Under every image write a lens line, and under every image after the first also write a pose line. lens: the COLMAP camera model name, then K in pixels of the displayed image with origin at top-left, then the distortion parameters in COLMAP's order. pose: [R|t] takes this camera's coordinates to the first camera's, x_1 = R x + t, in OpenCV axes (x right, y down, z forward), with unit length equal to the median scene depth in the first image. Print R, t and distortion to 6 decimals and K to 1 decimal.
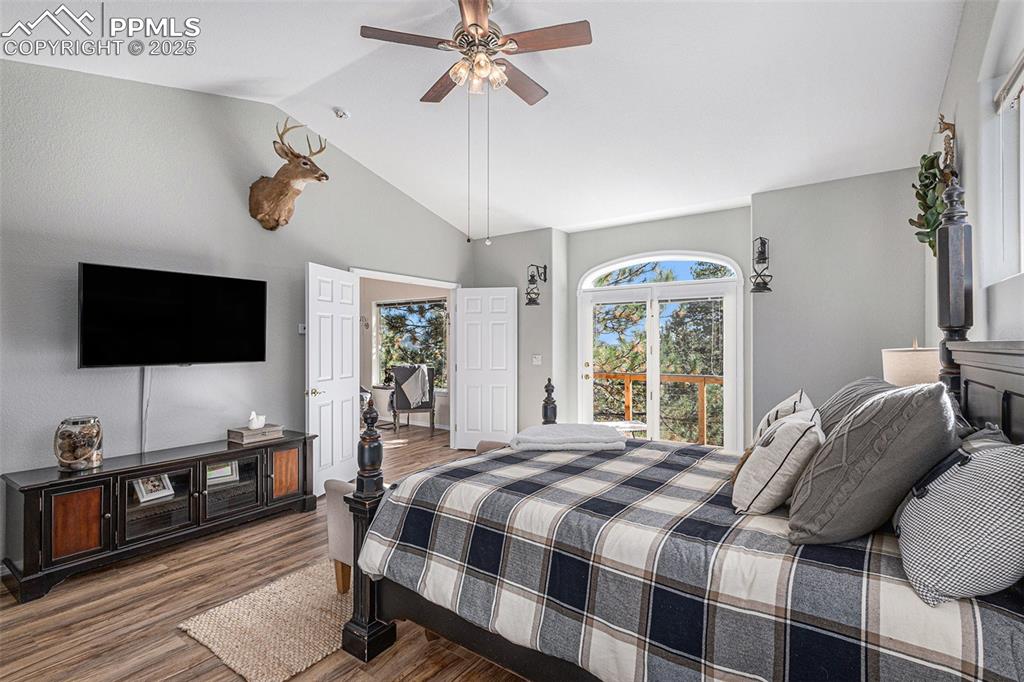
lens RADIAL K [[469.2, 0, 515.7], [0, 469.2, 344.6], [0, 0, 1]] dist [0.004390, -0.003853]
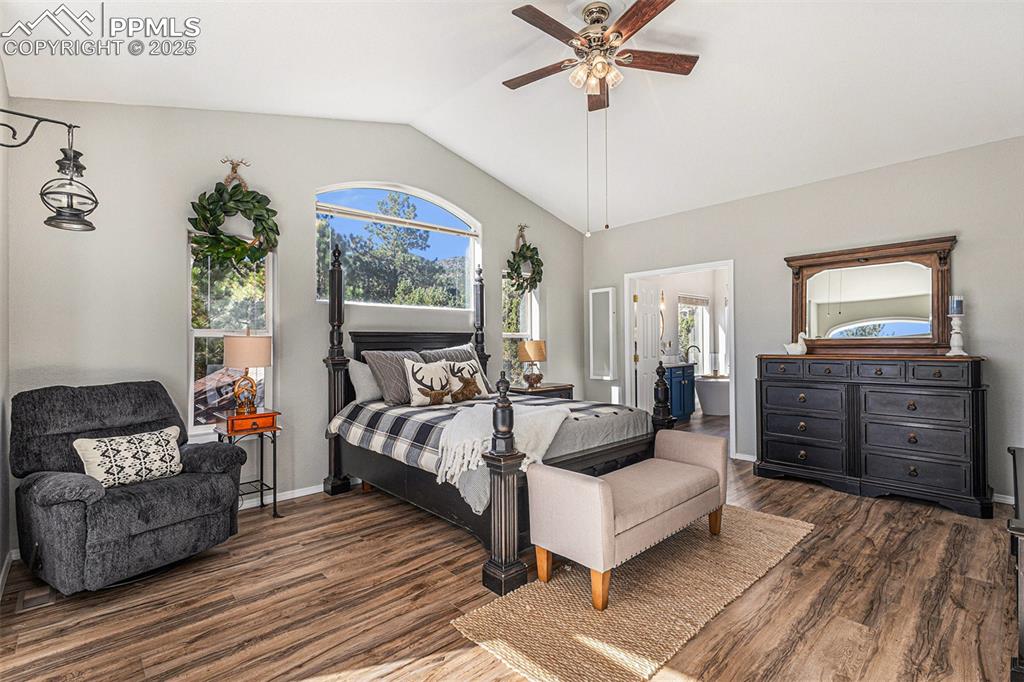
lens RADIAL K [[469.2, 0, 515.7], [0, 469.2, 344.6], [0, 0, 1]] dist [0.004390, -0.003853]
pose [[-0.975499, 0.005338, 0.219938, -0.133281], [0.006027, 0.999979, 0.002464, 0.046158], [-0.219920, 0.003730, -0.975511, 2.109049]]
